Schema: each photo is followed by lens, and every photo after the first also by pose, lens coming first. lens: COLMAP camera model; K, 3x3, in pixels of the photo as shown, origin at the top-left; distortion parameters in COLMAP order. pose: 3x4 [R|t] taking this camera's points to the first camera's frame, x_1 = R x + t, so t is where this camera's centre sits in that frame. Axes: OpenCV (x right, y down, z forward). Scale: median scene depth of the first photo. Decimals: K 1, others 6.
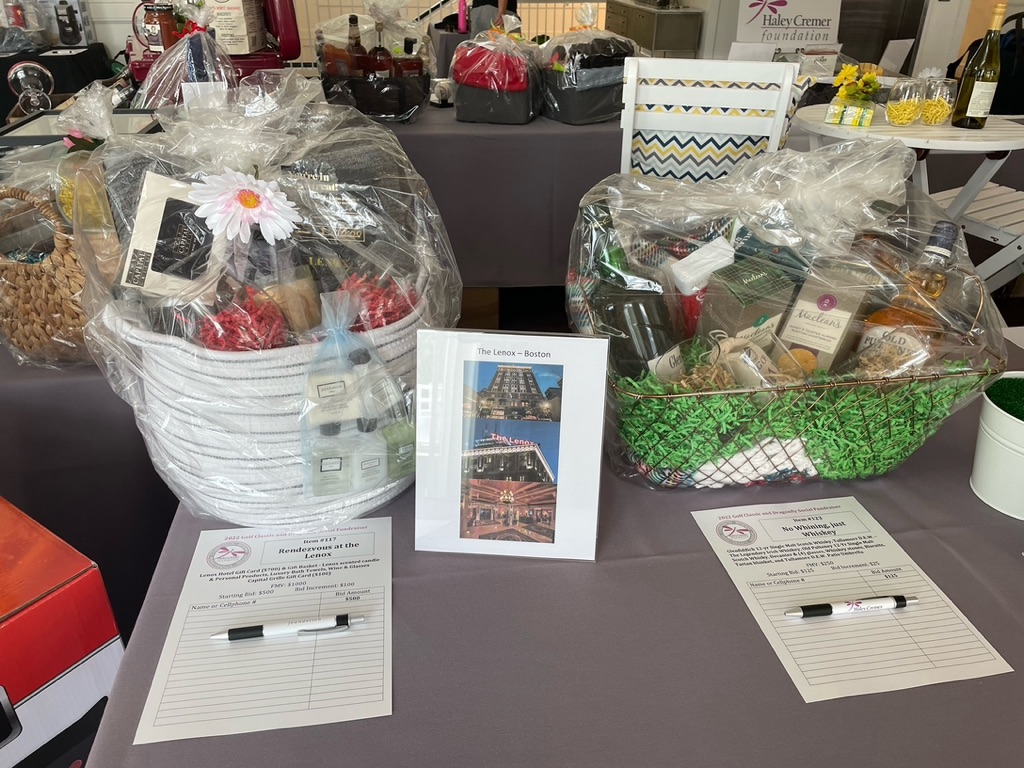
lens RADIAL K [[777.9, 0, 523.8], [0, 777.9, 381.1], [0, 0, 1]] dist [0.078860, -0.096070]
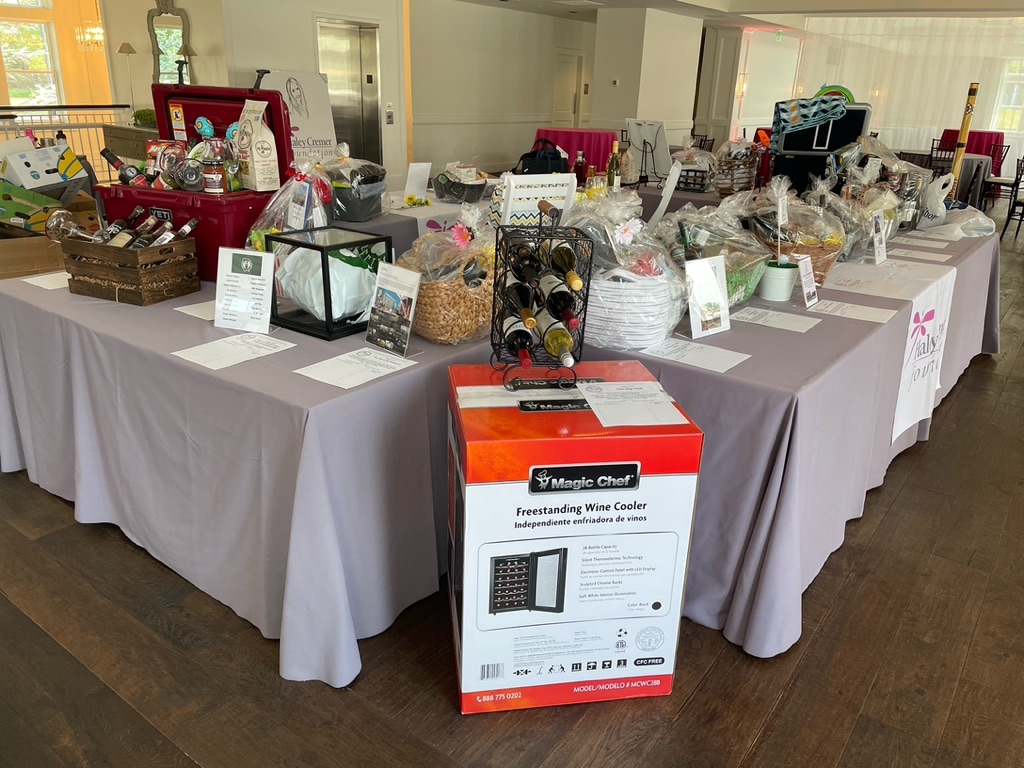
lens RADIAL K [[779.9, 0, 483.2], [0, 779.9, 384.7], [0, 0, 1]] dist [0.084613, -0.095942]
pose [[0.736632, -0.232540, 0.635058, -2.507873], [0.305243, 0.952259, -0.005375, 0.136708], [-0.603490, 0.197806, 0.772446, -0.692964]]
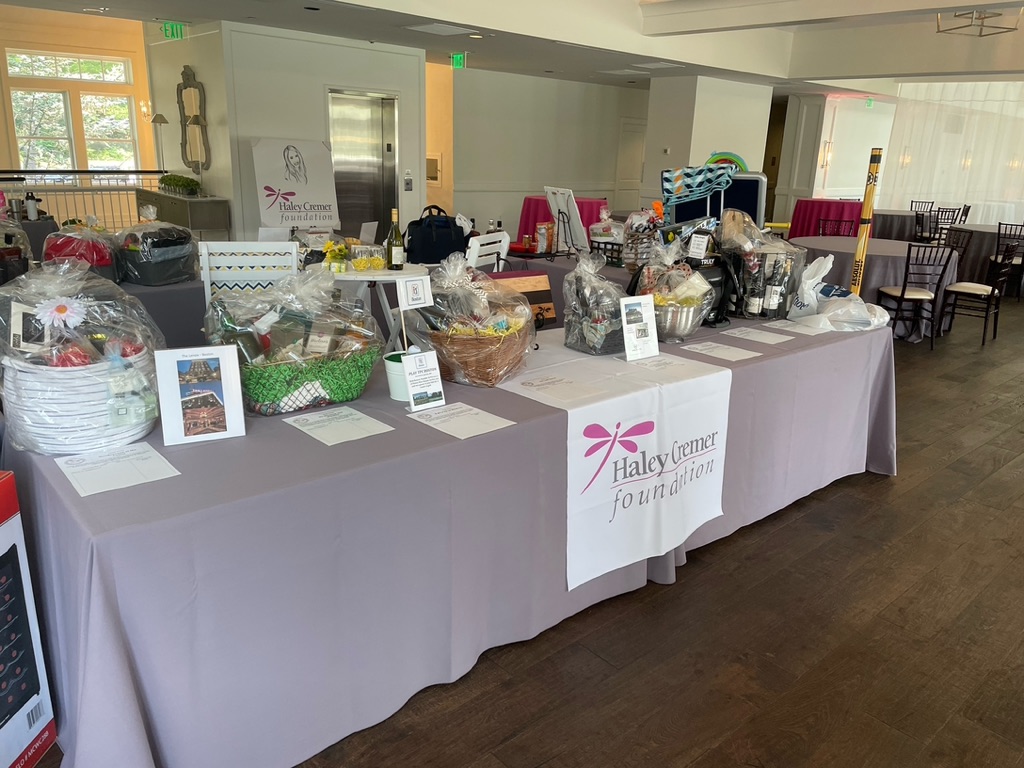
lens RADIAL K [[777.9, 0, 523.8], [0, 777.9, 381.1], [0, 0, 1]] dist [0.078860, -0.096070]
pose [[0.847337, -0.136630, 0.513179, -0.387622], [0.235171, 0.962960, -0.131922, 0.559415], [-0.476146, 0.232467, 0.848082, -1.472280]]
